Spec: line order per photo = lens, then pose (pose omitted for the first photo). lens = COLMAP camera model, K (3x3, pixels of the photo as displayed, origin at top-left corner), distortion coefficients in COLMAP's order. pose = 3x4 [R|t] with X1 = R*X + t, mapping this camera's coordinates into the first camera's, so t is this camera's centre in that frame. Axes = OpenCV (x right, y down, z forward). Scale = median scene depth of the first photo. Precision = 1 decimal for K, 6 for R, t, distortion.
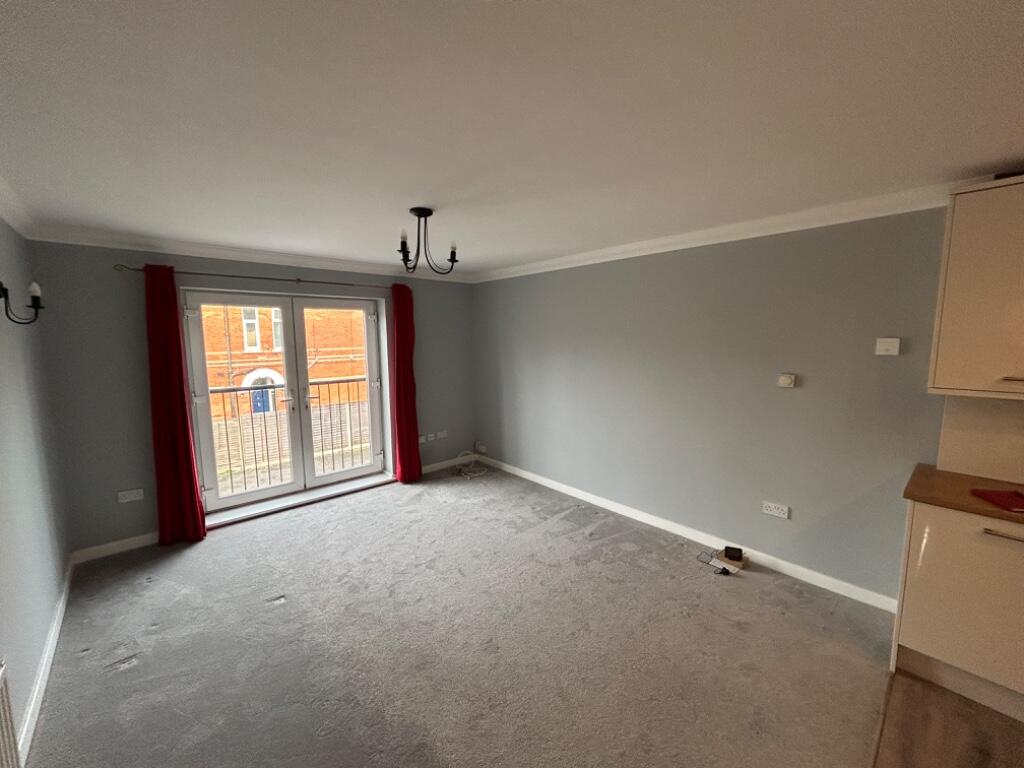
lens RADIAL K [[410.2, 0, 510.1], [0, 410.2, 382.3], [0, 0, 1]] dist [0.000713, -0.000722]
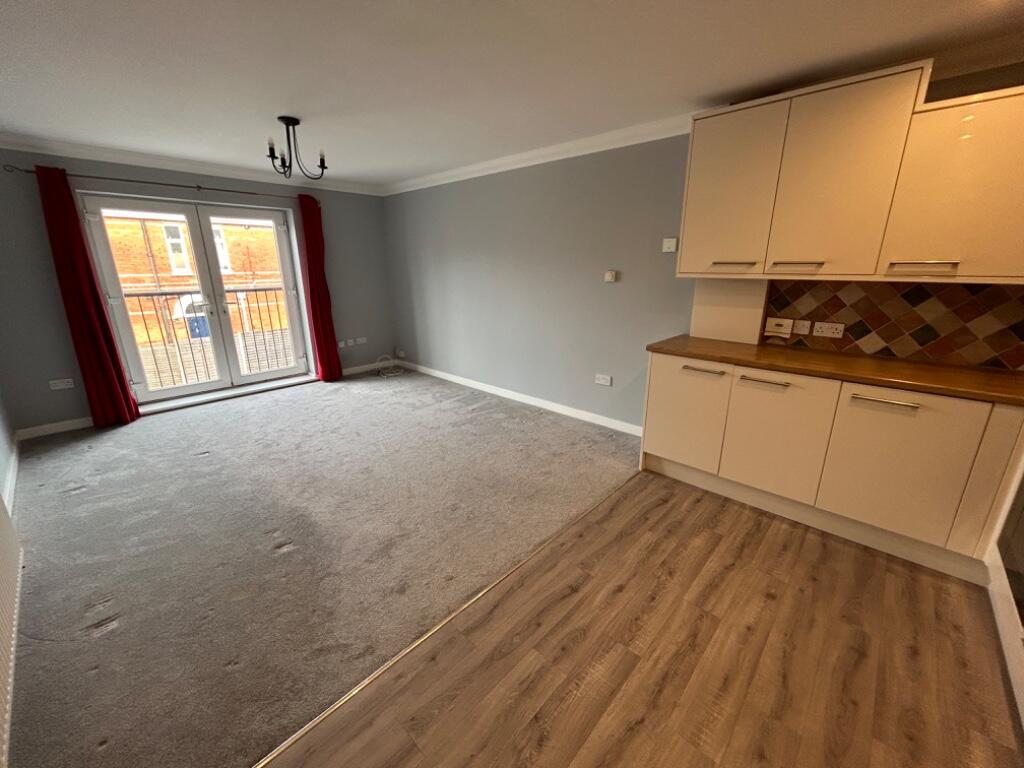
lens RADIAL K [[410.2, 0, 509.5], [0, 410.2, 381.4], [0, 0, 1]] dist [0.000713, -0.000722]
pose [[0.996068, -0.020847, 0.086108, 0.197997], [0.006362, 0.986245, 0.165170, 0.082094], [-0.088367, -0.163973, 0.982499, -0.208560]]
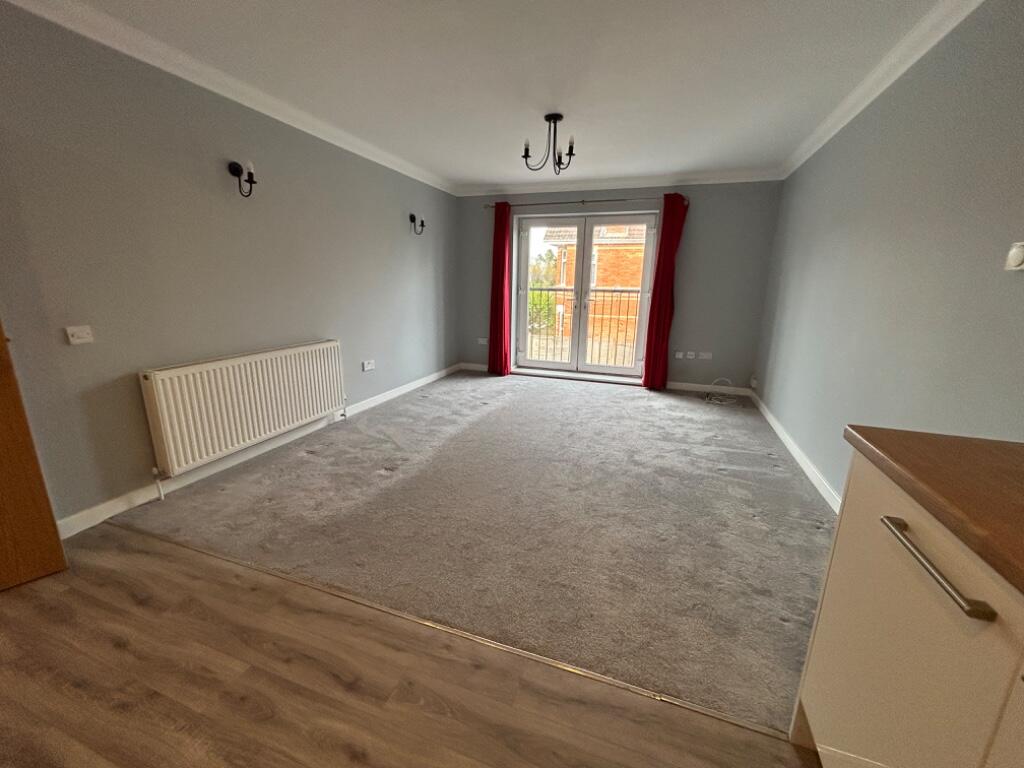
lens RADIAL K [[410.2, 0, 516.8], [0, 410.2, 384.6], [0, 0, 1]] dist [0.000713, -0.000722]
pose [[0.483574, 0.225194, -0.845839, 0.649985], [-0.120923, 0.974260, 0.190251, 0.094435], [0.866910, 0.010281, 0.498358, 0.219753]]
